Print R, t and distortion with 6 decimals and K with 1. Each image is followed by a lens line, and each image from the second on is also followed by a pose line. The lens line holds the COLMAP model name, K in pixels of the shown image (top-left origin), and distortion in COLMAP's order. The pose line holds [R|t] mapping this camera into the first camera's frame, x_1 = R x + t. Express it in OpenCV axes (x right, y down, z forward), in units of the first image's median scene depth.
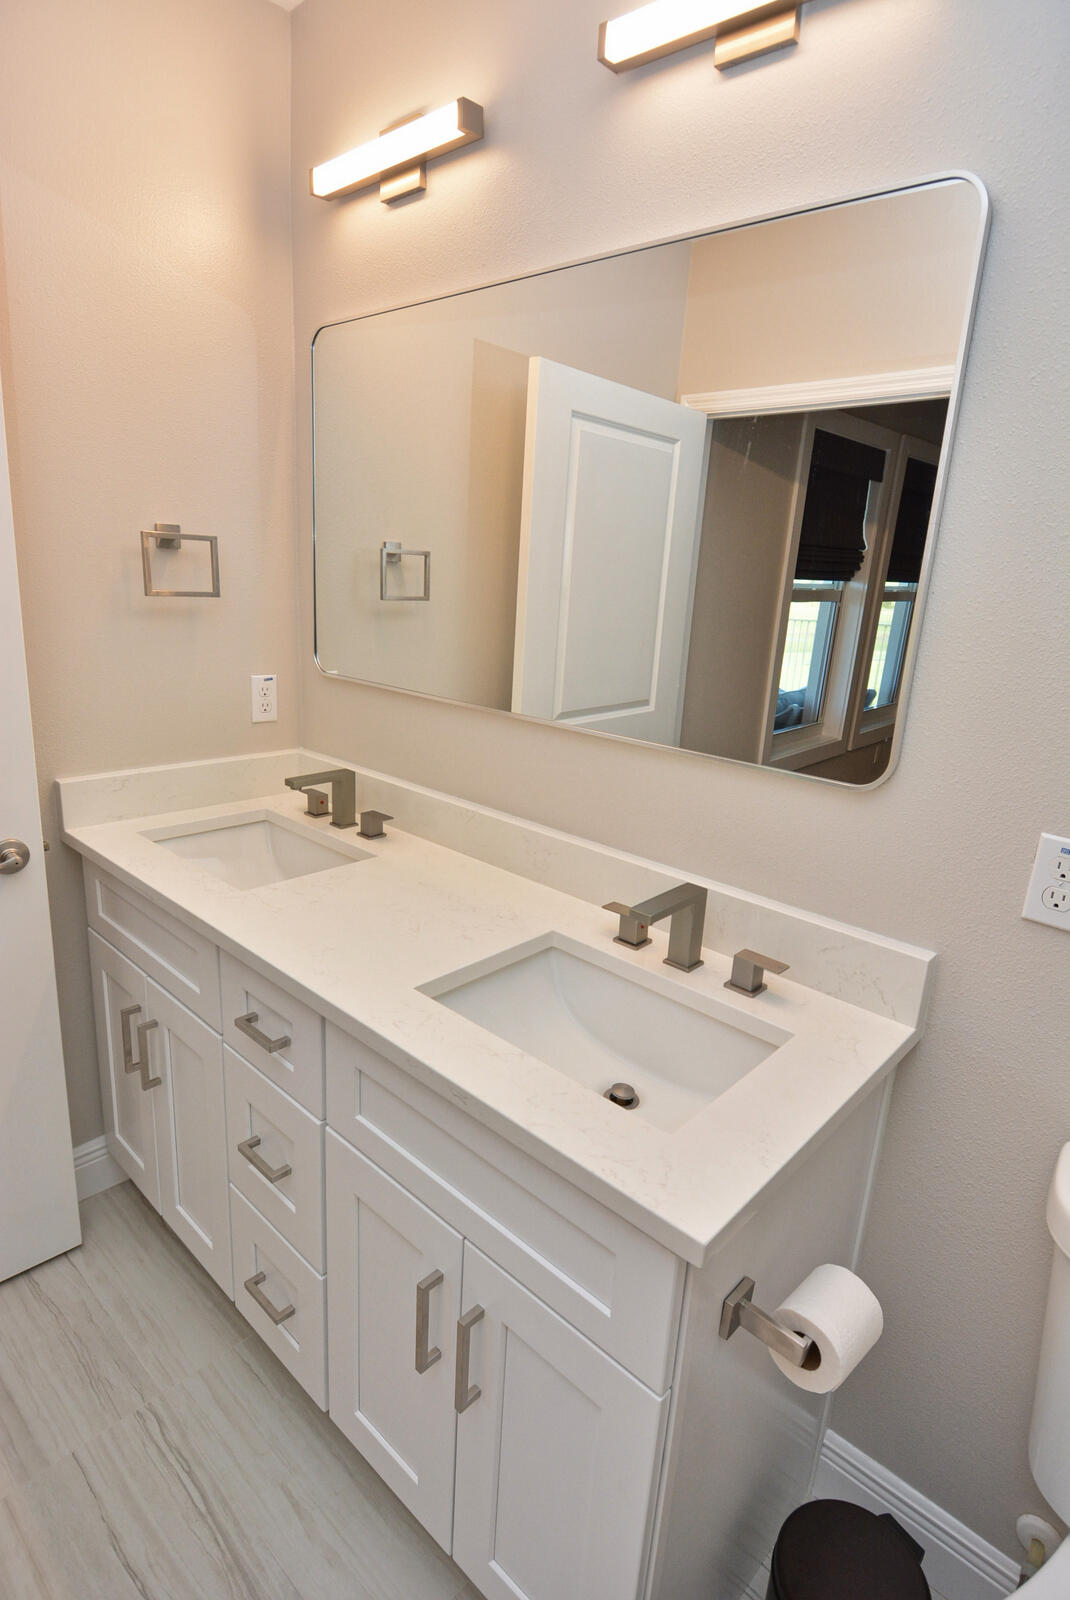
lens RADIAL K [[854.6, 0, 535.0], [0, 854.6, 800.0], [0, 0, 1]] dist [0.020464, -0.027431]
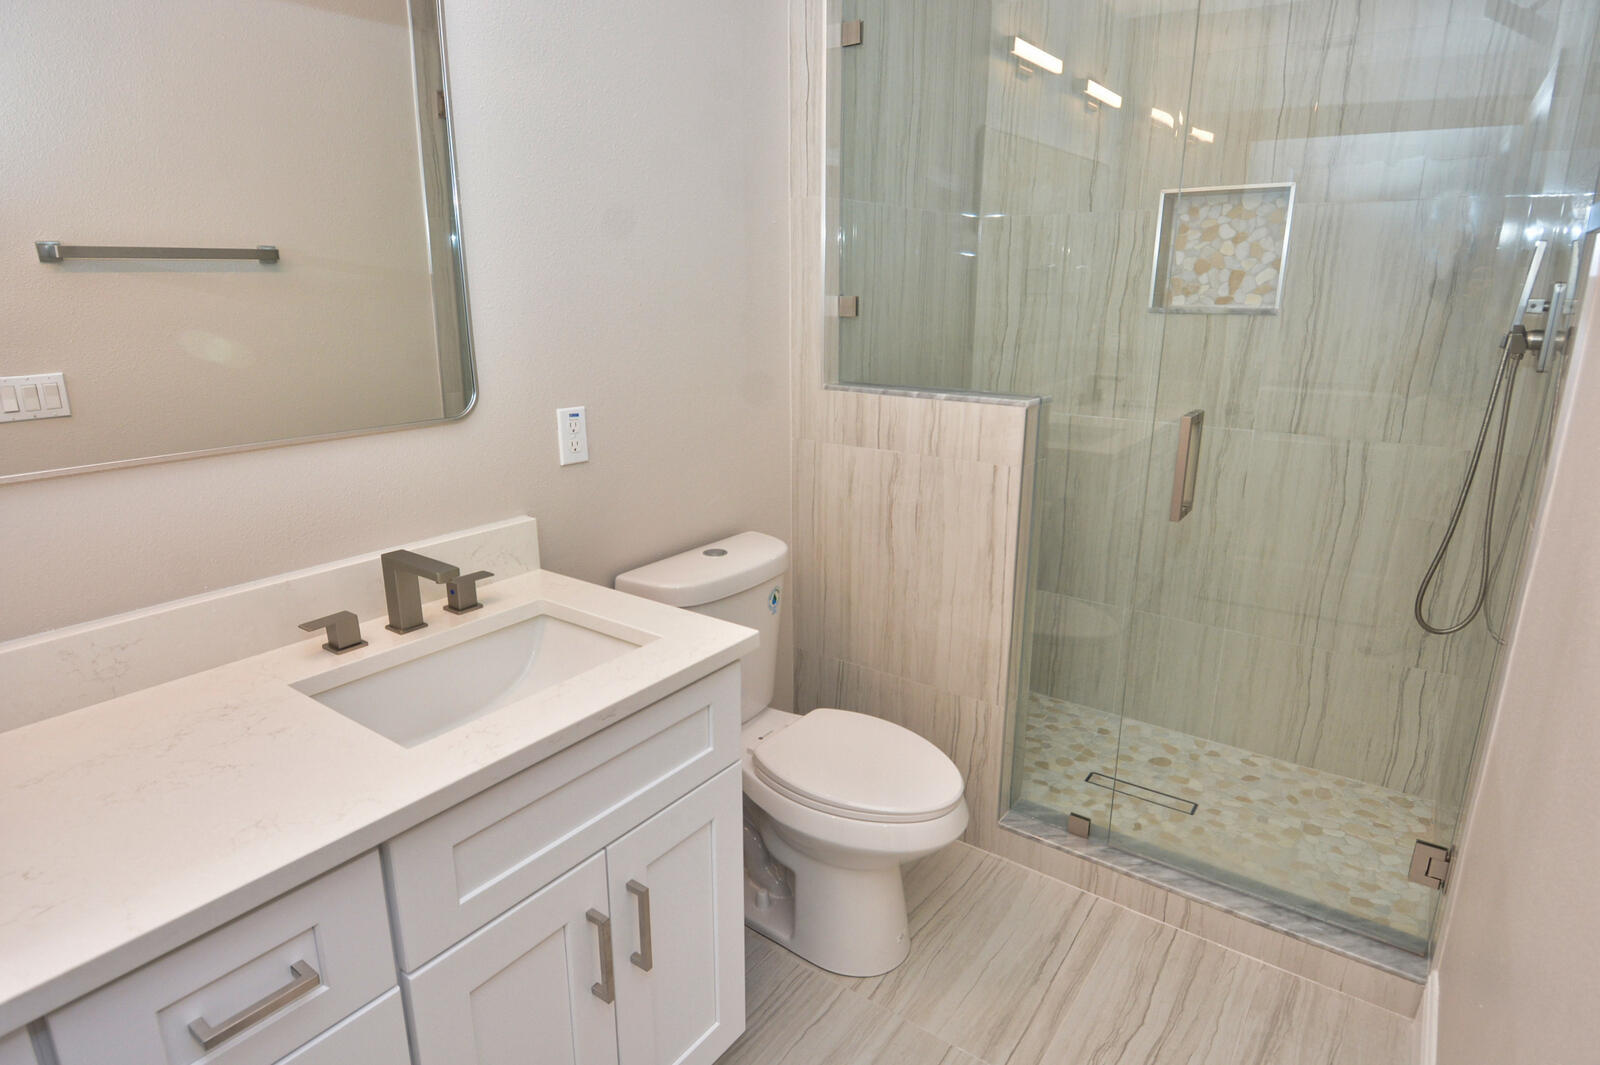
lens RADIAL K [[854.6, 0, 800.0], [0, 854.6, 532.5], [0, 0, 1]] dist [0.020464, -0.027431]
pose [[-0.110121, -0.336411, 0.935255, -0.836284], [0.247618, 0.902022, 0.353613, -0.169685], [-0.962579, 0.270526, -0.016030, 0.524007]]
